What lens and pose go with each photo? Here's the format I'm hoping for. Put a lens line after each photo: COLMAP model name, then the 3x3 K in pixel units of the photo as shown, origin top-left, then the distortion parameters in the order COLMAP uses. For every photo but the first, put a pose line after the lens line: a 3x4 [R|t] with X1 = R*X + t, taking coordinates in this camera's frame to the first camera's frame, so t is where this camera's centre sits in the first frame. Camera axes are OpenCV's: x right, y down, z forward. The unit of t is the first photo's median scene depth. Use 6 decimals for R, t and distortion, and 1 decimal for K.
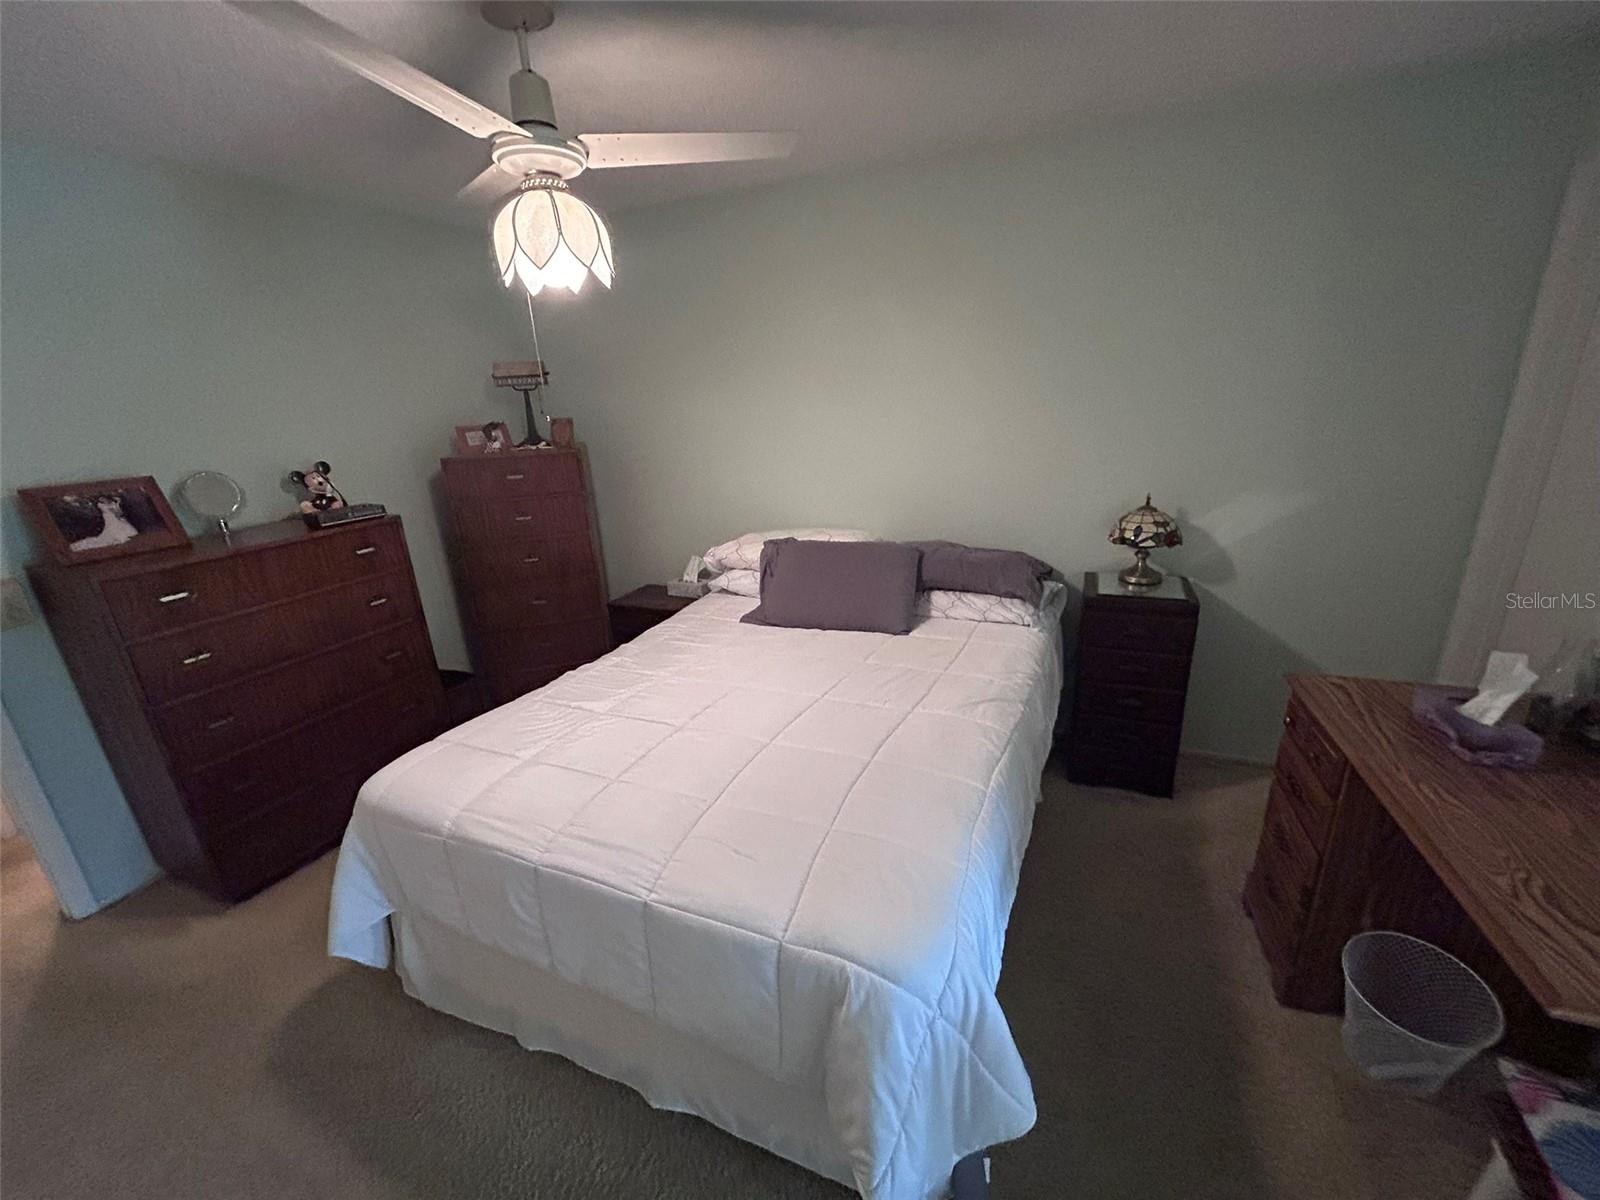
lens RADIAL K [[643.1, 0, 800.7], [0, 643.1, 598.8], [0, 0, 1]] dist [-0.001440, 0.001060]
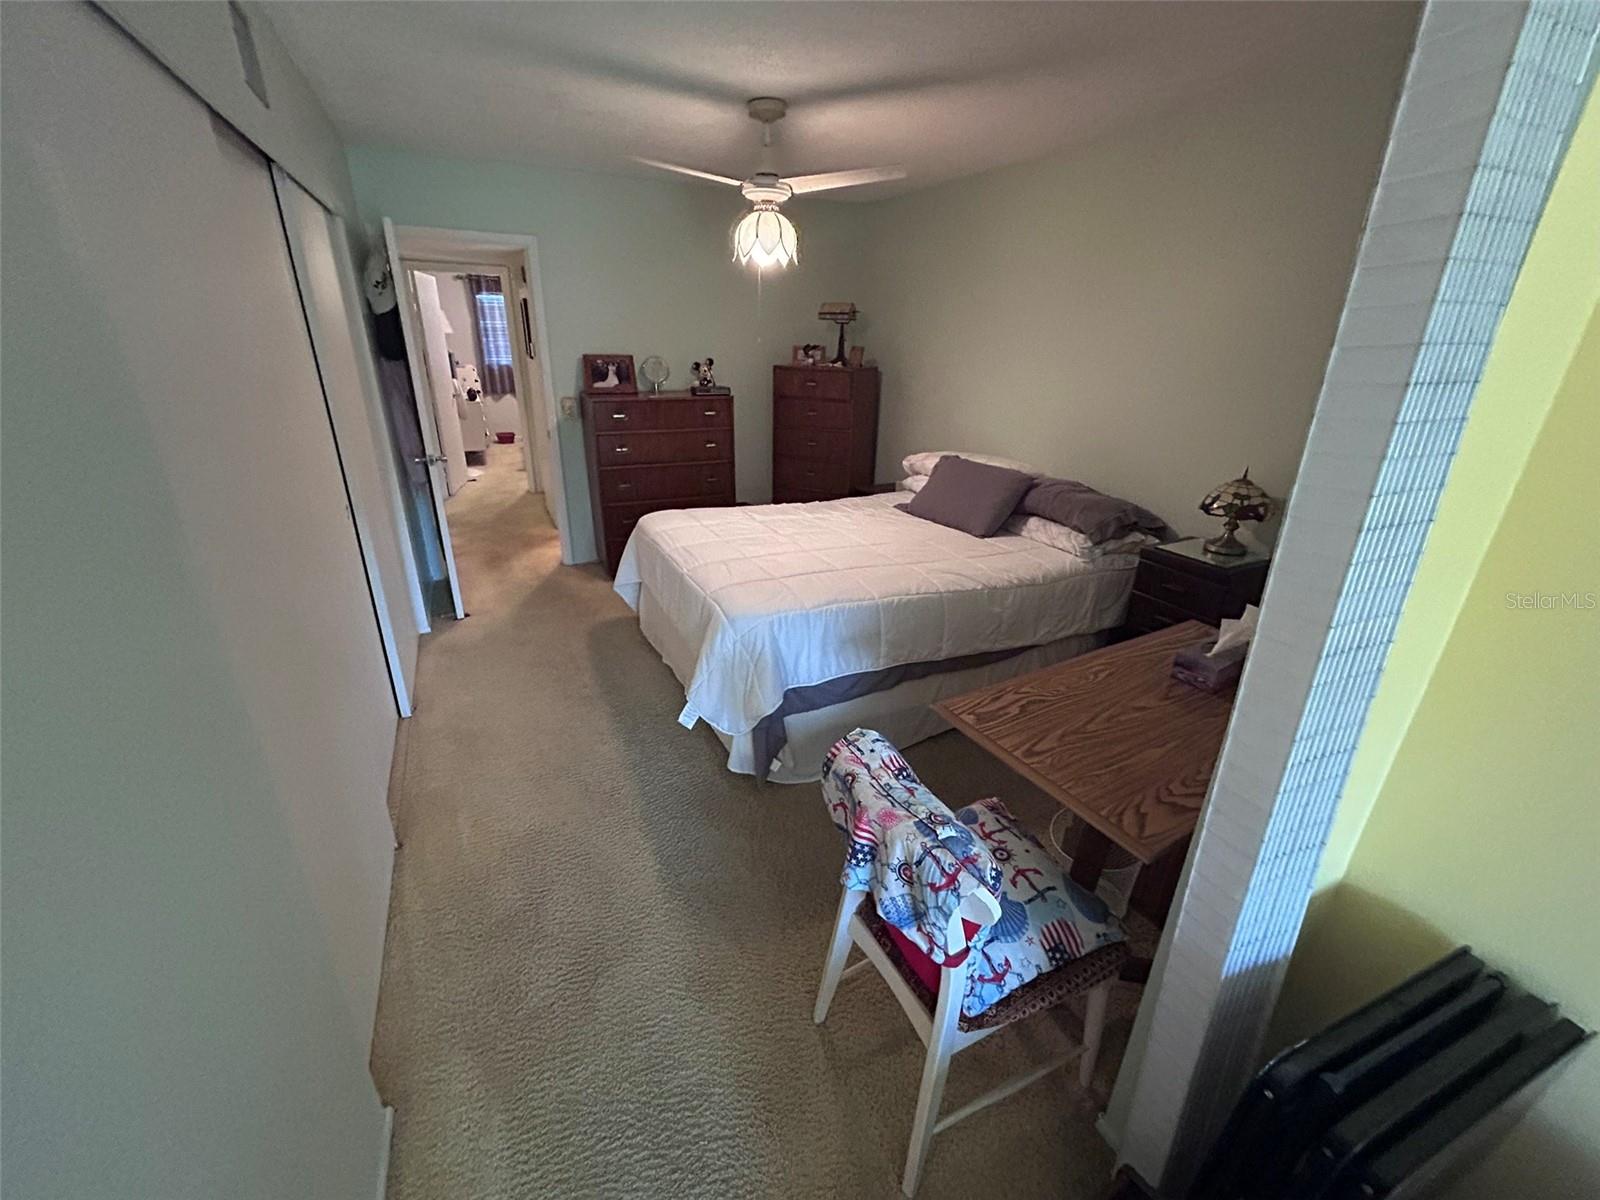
lens RADIAL K [[647.1, 0, 801.1], [0, 647.1, 598.0], [0, 0, 1]] dist [-0.001556, 0.000965]
pose [[0.770821, 0.304859, -0.559371, 0.630635], [-0.258382, 0.952209, 0.162903, 0.050924], [0.582300, 0.018963, 0.812753, -0.248173]]
